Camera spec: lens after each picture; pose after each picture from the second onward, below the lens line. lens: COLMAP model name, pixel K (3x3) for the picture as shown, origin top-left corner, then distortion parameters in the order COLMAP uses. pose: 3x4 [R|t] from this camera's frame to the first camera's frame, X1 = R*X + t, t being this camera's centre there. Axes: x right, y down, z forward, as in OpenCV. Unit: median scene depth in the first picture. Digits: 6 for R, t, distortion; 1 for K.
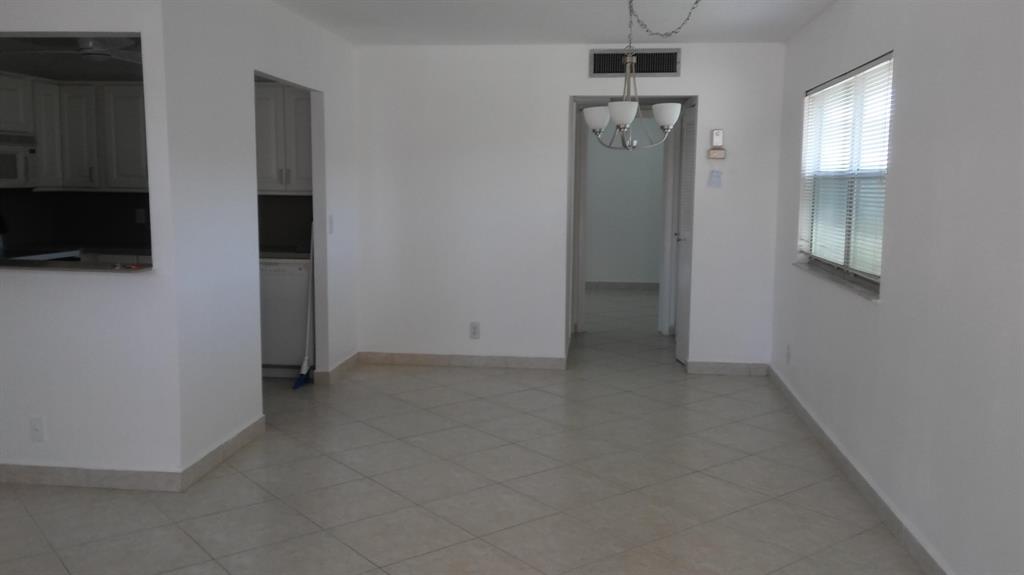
lens RADIAL K [[882.1, 0, 512.0], [0, 882.1, 287.5], [0, 0, 1]] dist [0.106179, -0.141665]
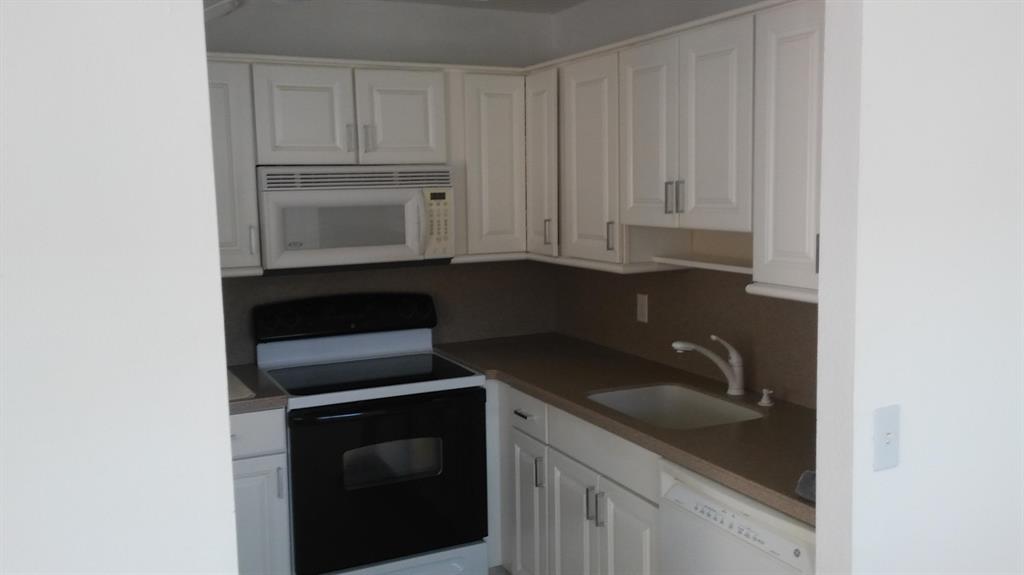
lens RADIAL K [[882.1, 0, 512.0], [0, 882.1, 287.5], [0, 0, 1]] dist [0.106179, -0.141665]
pose [[0.535235, 0.084553, -0.840461, -0.029285], [-0.079109, 0.995622, 0.049783, -0.128196], [0.840991, 0.039842, 0.539581, 0.751886]]
